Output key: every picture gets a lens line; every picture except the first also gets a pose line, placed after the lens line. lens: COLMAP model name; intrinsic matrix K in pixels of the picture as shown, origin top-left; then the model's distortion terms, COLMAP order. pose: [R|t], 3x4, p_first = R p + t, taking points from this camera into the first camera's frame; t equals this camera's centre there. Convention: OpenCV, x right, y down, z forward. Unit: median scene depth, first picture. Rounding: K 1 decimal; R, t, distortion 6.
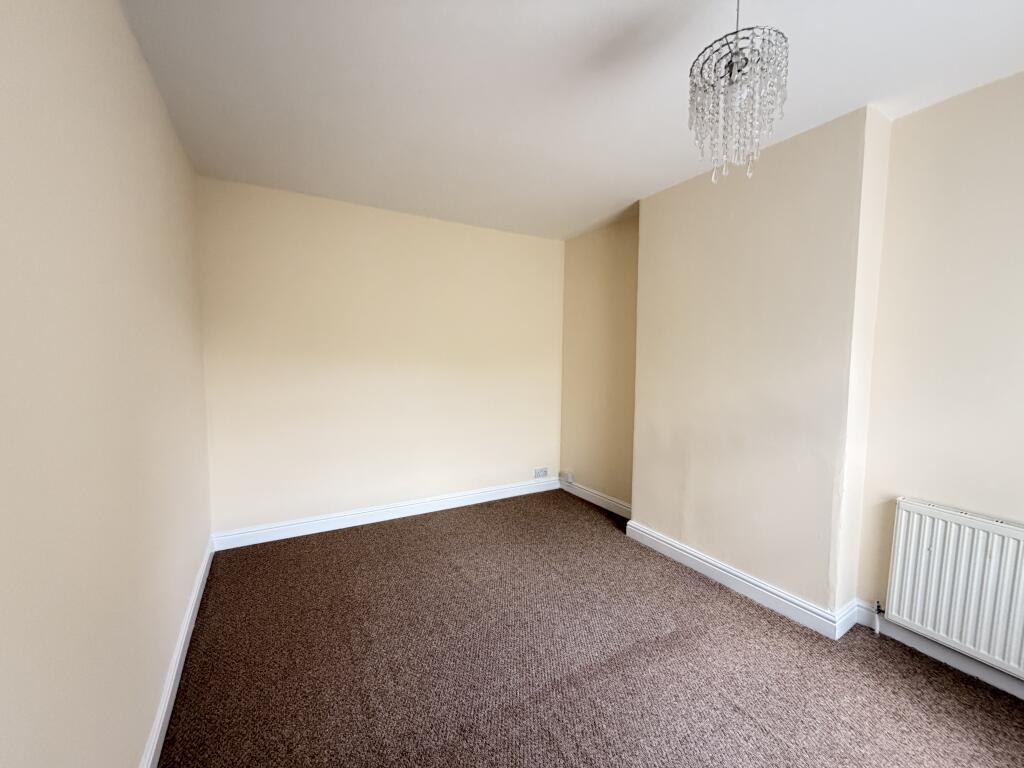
lens RADIAL K [[410.7, 0, 508.4], [0, 410.7, 388.3], [0, 0, 1]] dist [0.000314, 0.000115]
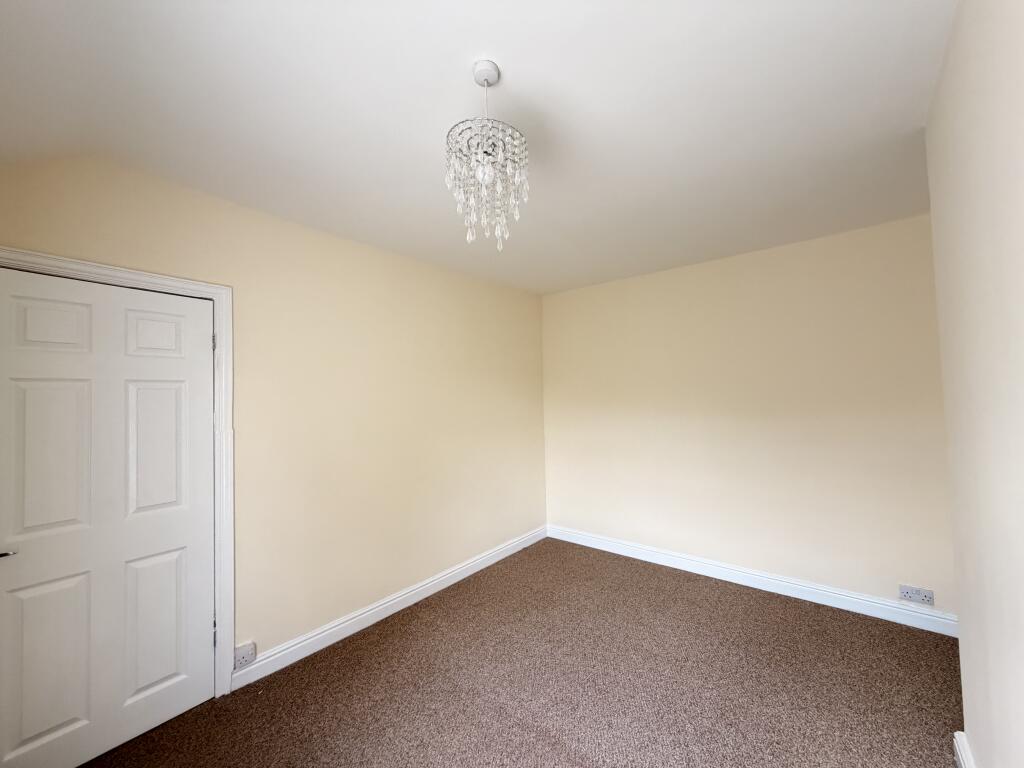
lens RADIAL K [[410.7, 0, 508.9], [0, 410.7, 383.9], [0, 0, 1]] dist [0.000314, 0.000115]
pose [[0.339621, -0.055566, -0.938920, 0.547716], [-0.052615, 0.995568, -0.077951, -0.027848], [0.939090, 0.075875, 0.335192, 0.258344]]
